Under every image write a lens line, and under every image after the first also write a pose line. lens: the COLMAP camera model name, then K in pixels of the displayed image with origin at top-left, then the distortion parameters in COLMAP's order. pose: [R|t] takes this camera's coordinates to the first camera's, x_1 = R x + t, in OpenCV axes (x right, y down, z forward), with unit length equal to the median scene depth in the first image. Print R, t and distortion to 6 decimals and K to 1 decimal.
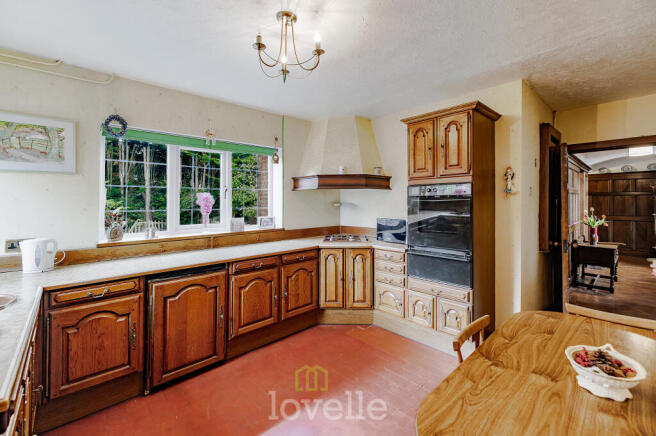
lens RADIAL K [[283.3, 0, 319.4], [0, 283.3, 198.5], [0, 0, 1]] dist [0.002049, -0.000363]
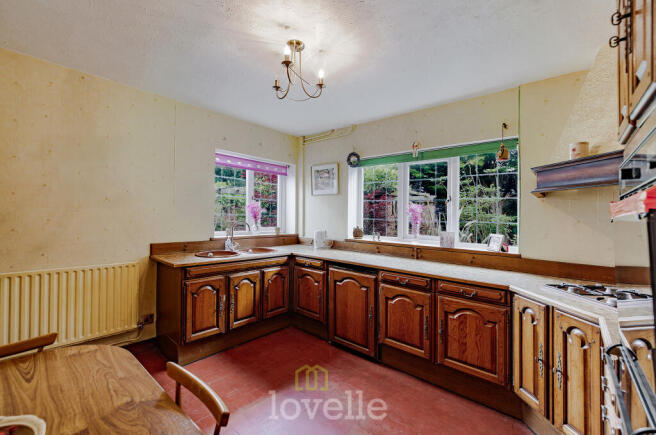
lens RADIAL K [[283.3, 0, 330.6], [0, 283.3, 213.5], [0, 0, 1]] dist [0.002049, -0.000363]
pose [[0.122535, 0.004205, -0.992455, 0.717930], [-0.015108, 0.999883, 0.002371, 0.020556], [0.992349, 0.014704, 0.122584, 0.705990]]
